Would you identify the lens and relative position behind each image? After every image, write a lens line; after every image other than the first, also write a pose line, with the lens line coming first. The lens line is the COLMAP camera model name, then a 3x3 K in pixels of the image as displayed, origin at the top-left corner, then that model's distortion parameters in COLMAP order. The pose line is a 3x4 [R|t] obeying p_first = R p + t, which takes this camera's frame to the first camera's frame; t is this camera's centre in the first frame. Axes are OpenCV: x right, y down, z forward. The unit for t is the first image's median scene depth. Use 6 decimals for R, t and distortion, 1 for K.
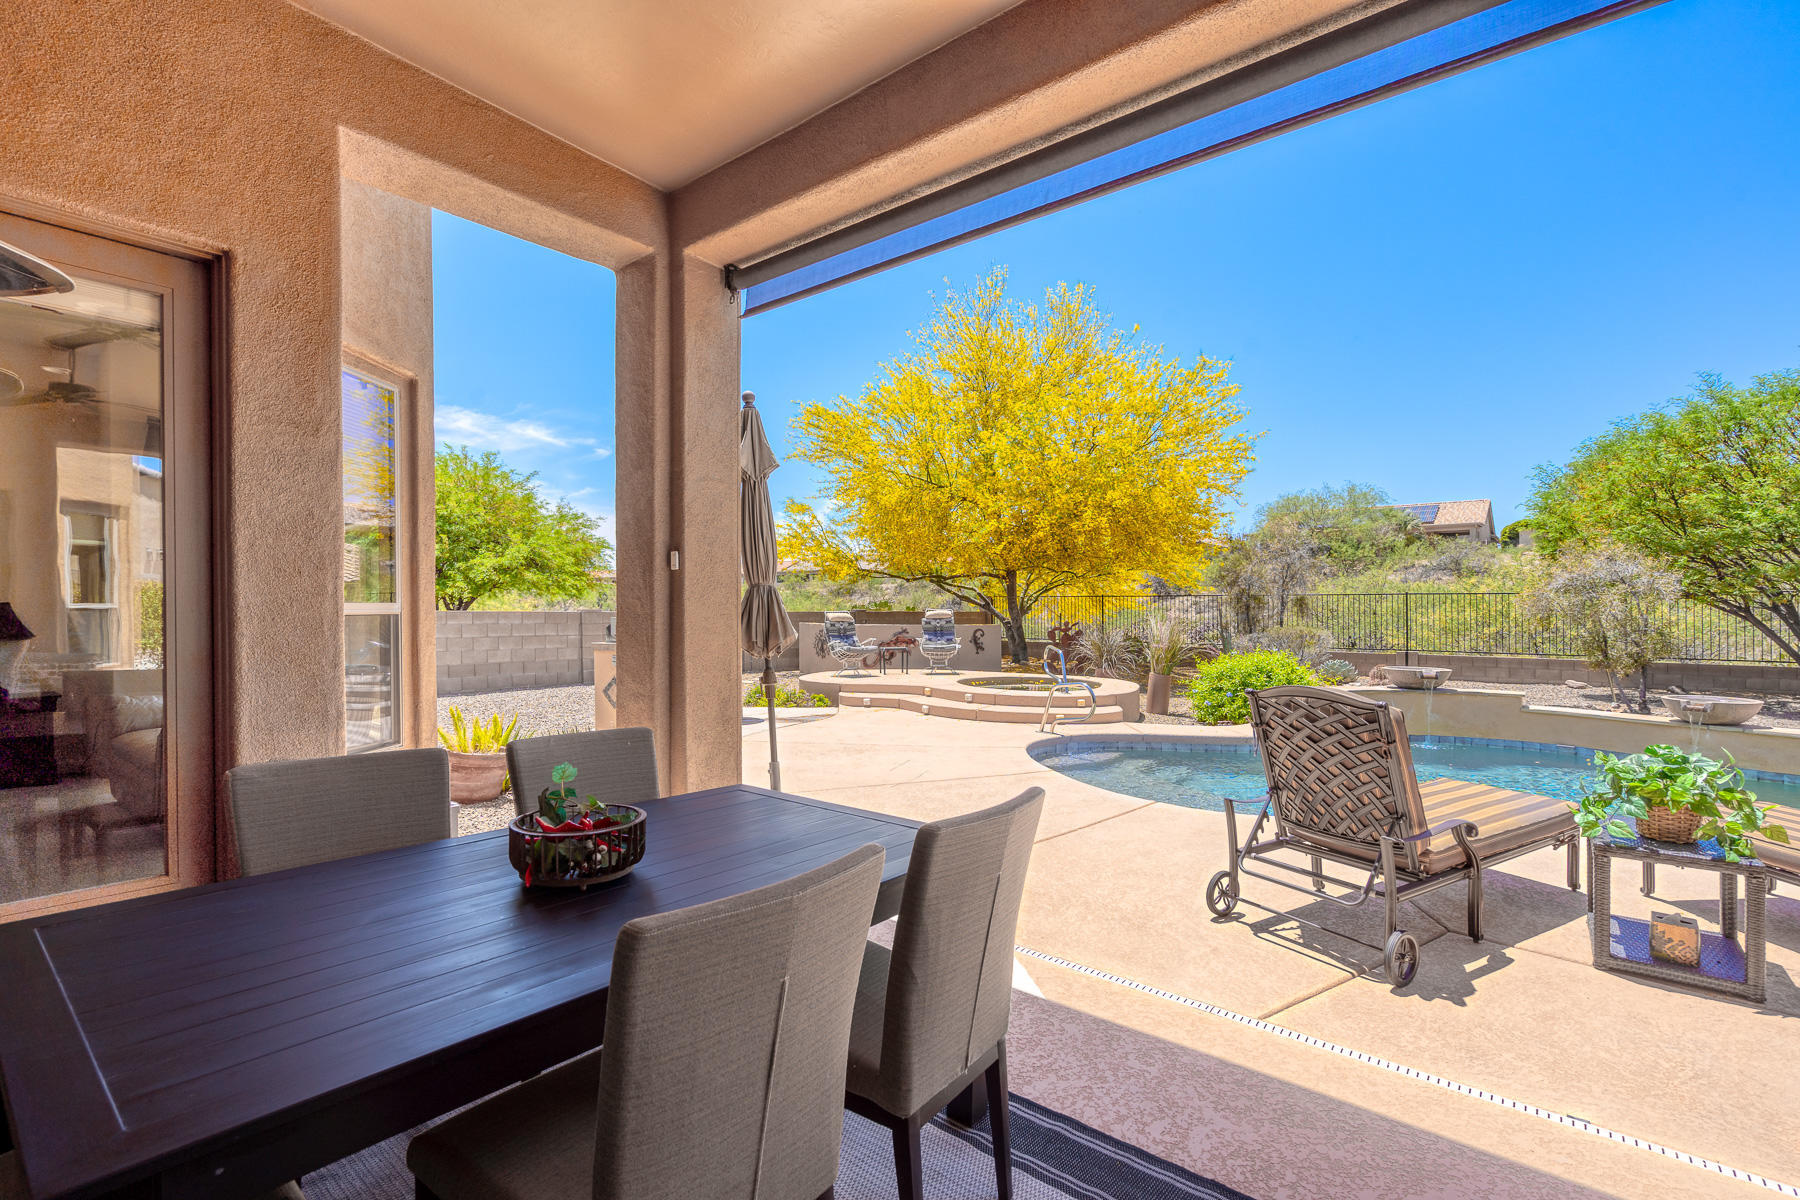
lens RADIAL K [[818.0, 0, 859.1], [0, 818.0, 632.2], [0, 0, 1]] dist [-0.007277, 0.000050]
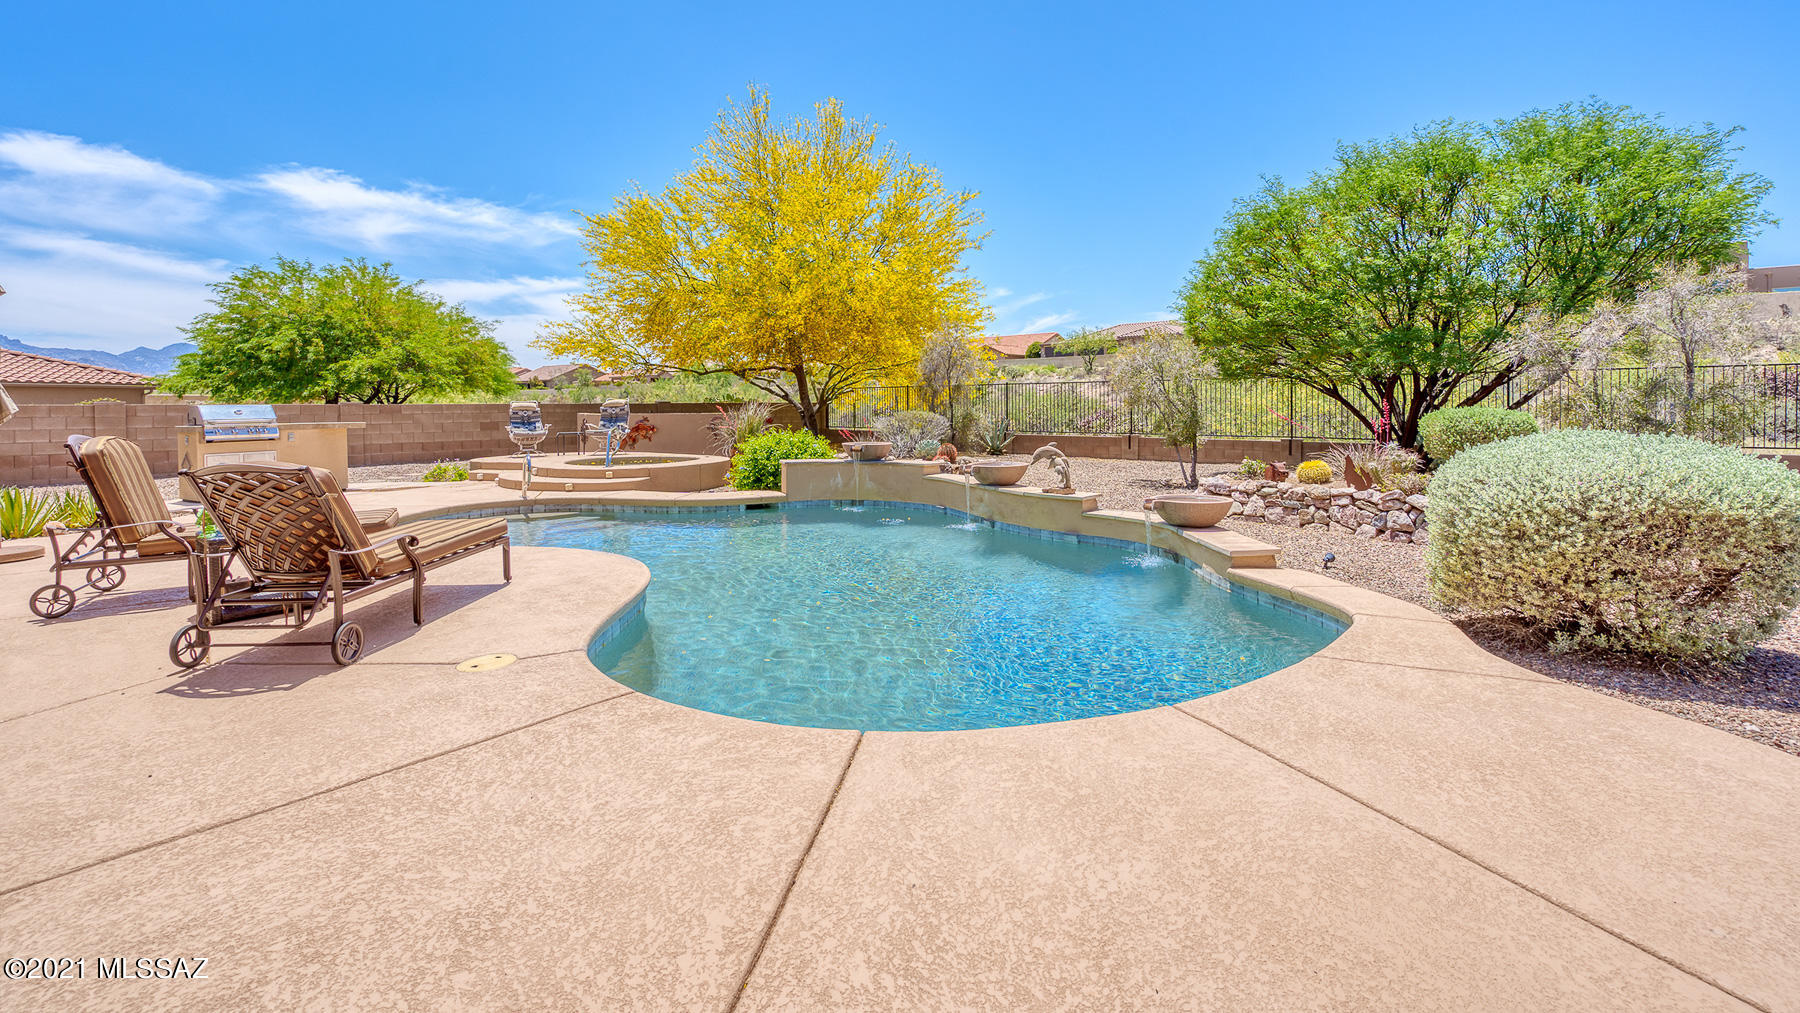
lens RADIAL K [[809.2, 0, 896.3], [0, 809.2, 419.7], [0, 0, 1]] dist [-0.016890, 0.001117]
pose [[0.999289, -0.010381, -0.036253, 0.498222], [0.010039, 0.999903, -0.009606, 0.014644], [0.036350, 0.009236, 0.999296, -0.107522]]
